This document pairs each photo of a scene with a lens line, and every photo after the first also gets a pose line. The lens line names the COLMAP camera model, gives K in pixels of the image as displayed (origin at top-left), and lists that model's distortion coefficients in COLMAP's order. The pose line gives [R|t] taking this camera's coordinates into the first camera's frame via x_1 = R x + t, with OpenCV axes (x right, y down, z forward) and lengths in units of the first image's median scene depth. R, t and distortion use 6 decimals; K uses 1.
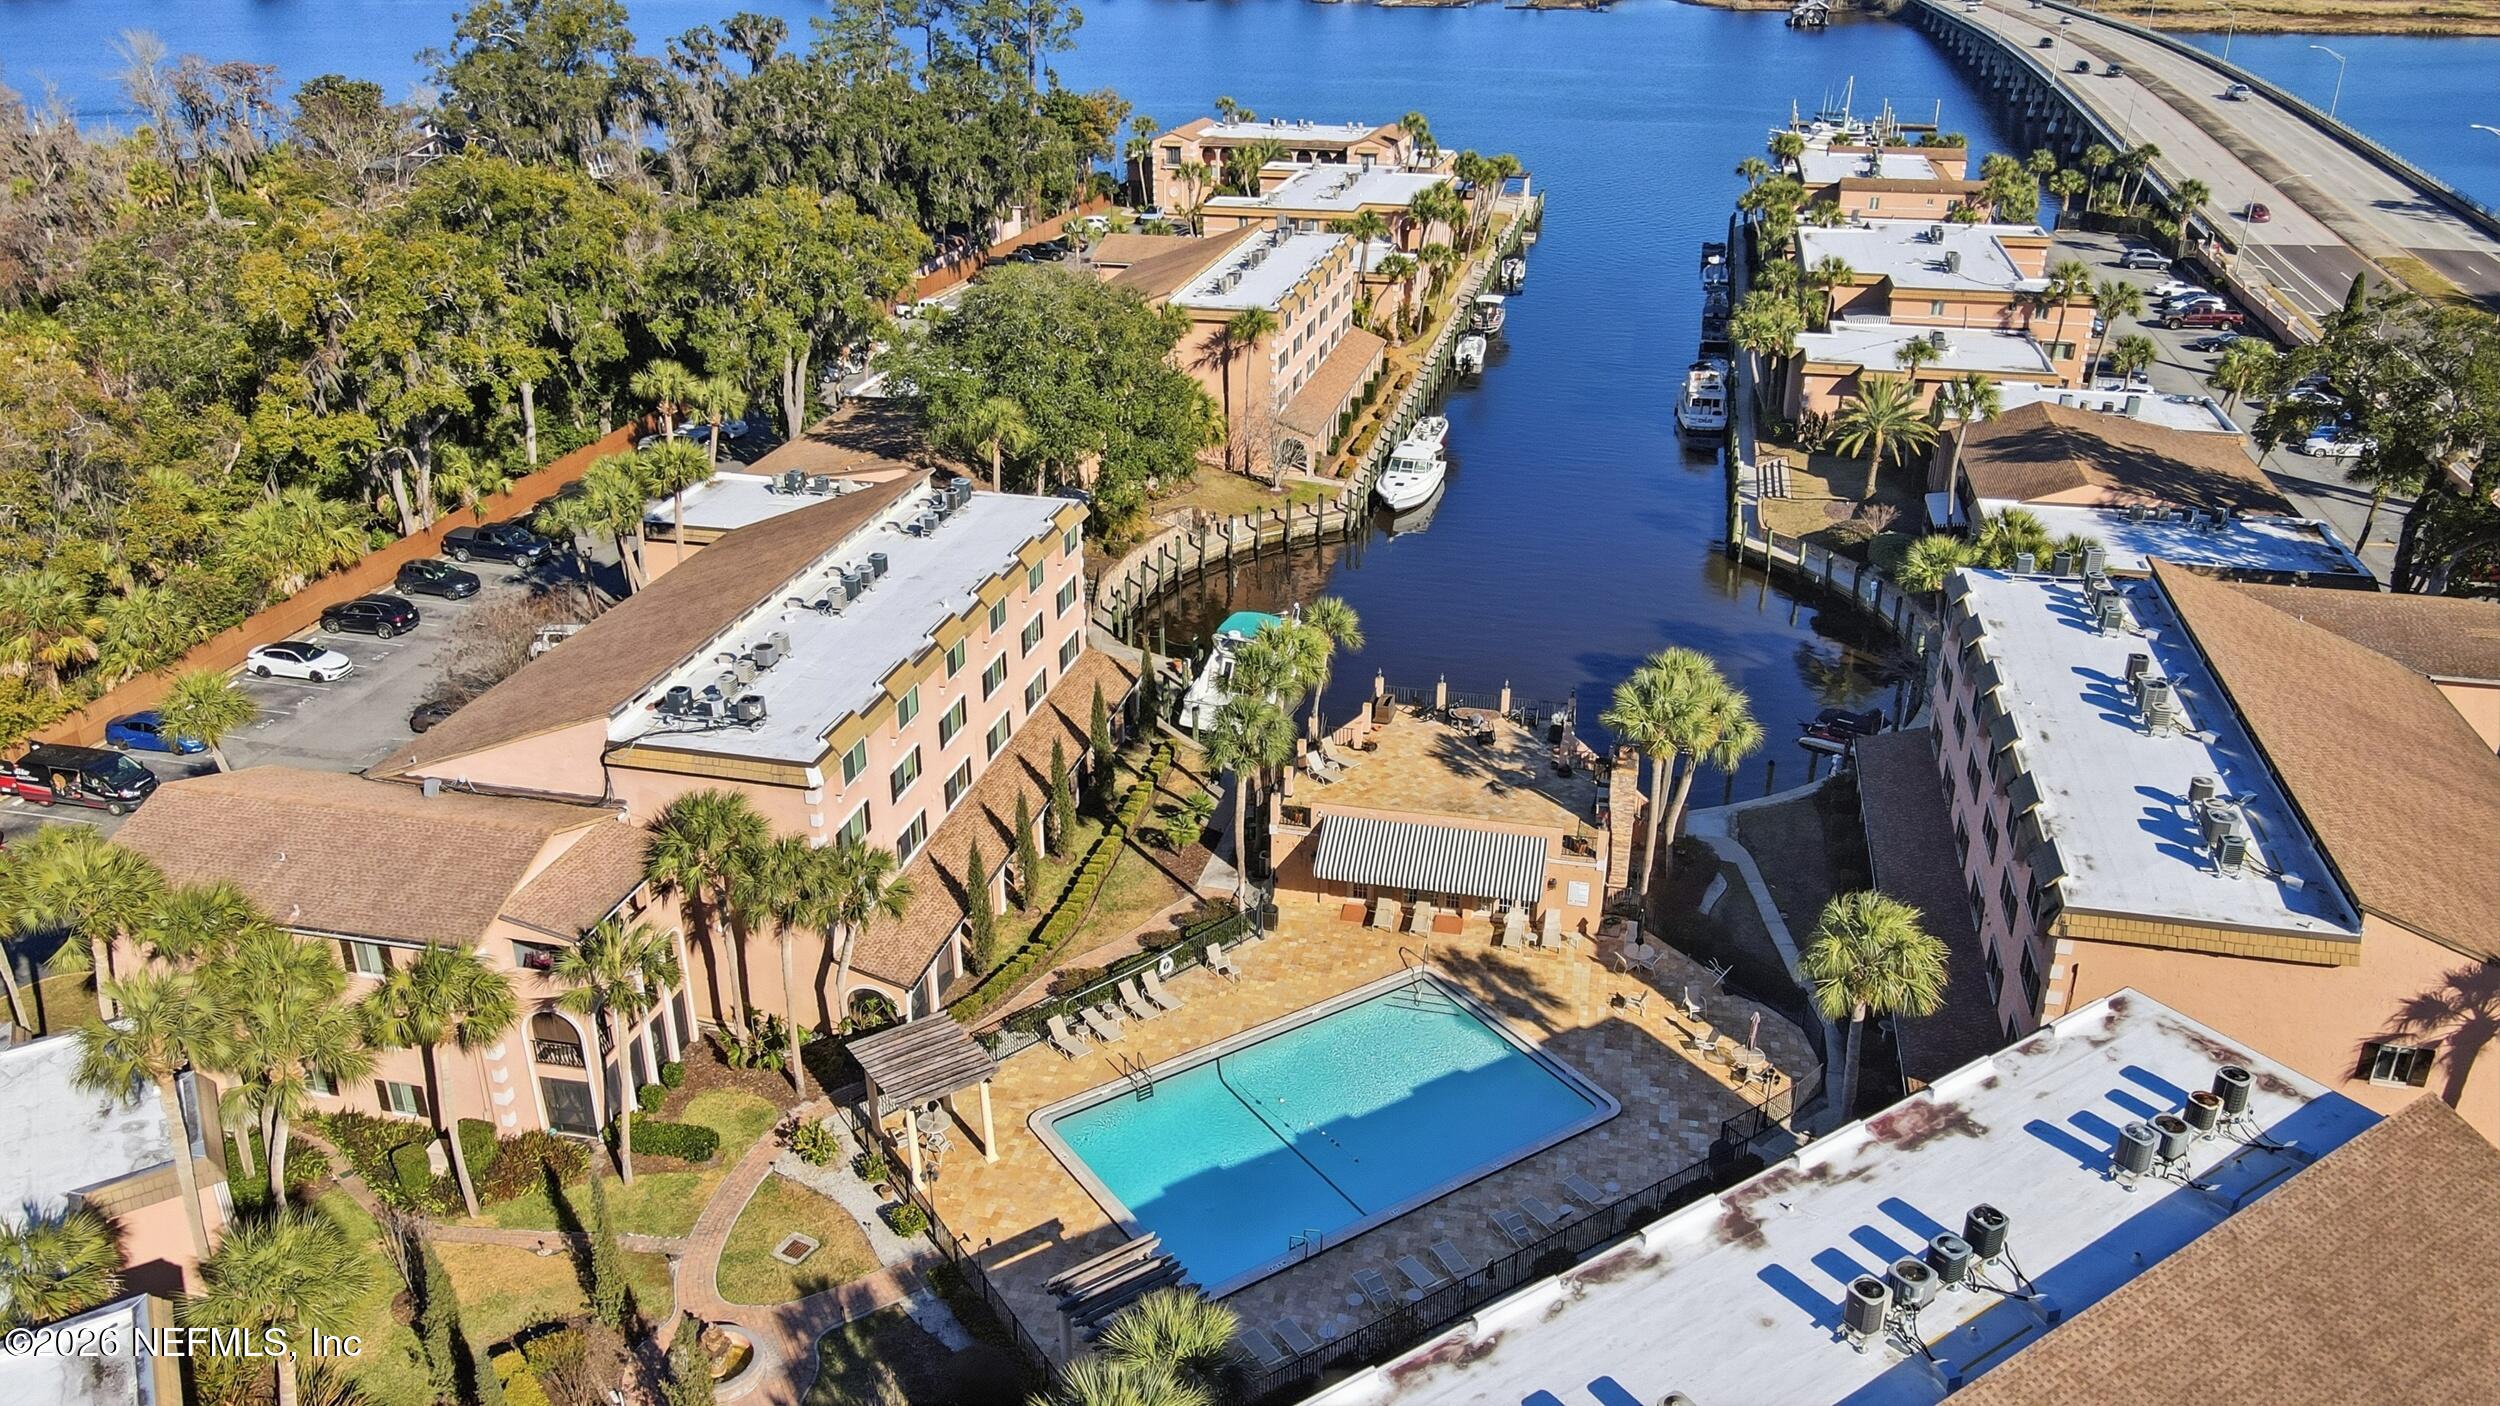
lens RADIAL K [[1839.4, 0, 1250.0], [0, 1839.4, 703.0], [0, 0, 1]] dist [-0.002210, 0.026200]
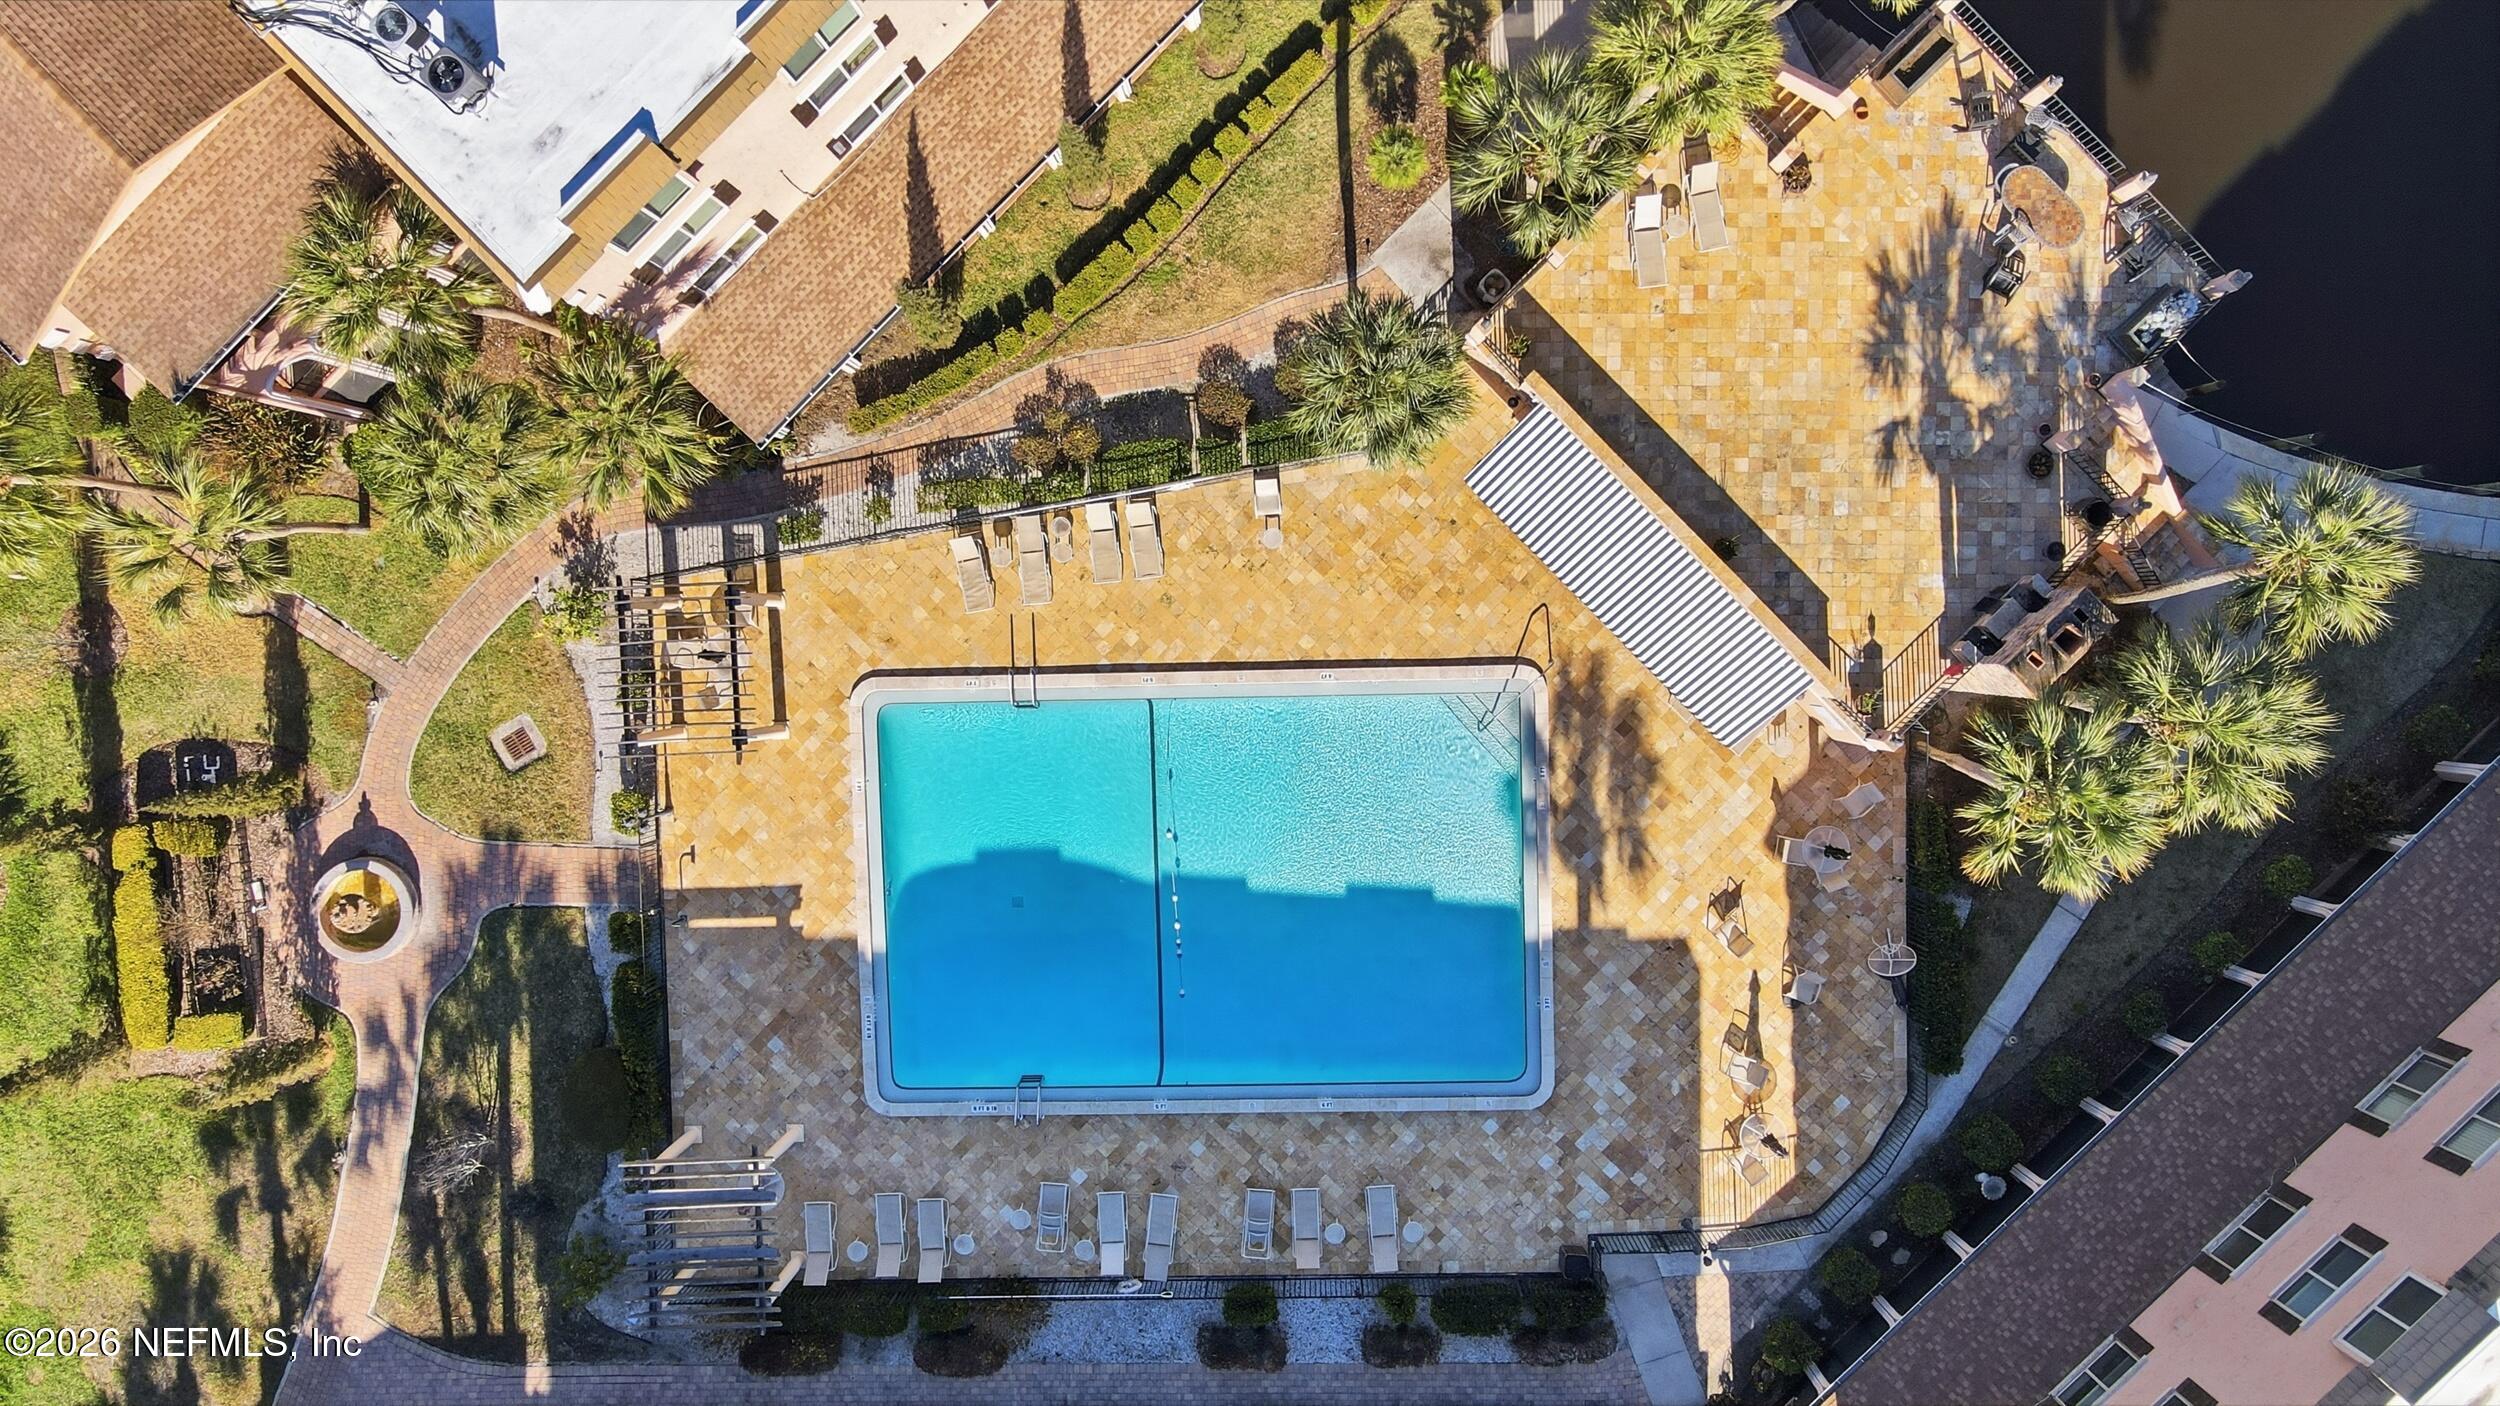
lens RADIAL K [[1839.4, 0, 1250.0], [0, 1839.4, 703.0], [0, 0, 1]] dist [-0.002210, 0.026200]
pose [[0.847867, 0.530185, 0.004977, 0.006938], [-0.203527, 0.316783, 0.926405, -0.249278], [0.489590, -0.786481, 0.376497, 0.406334]]
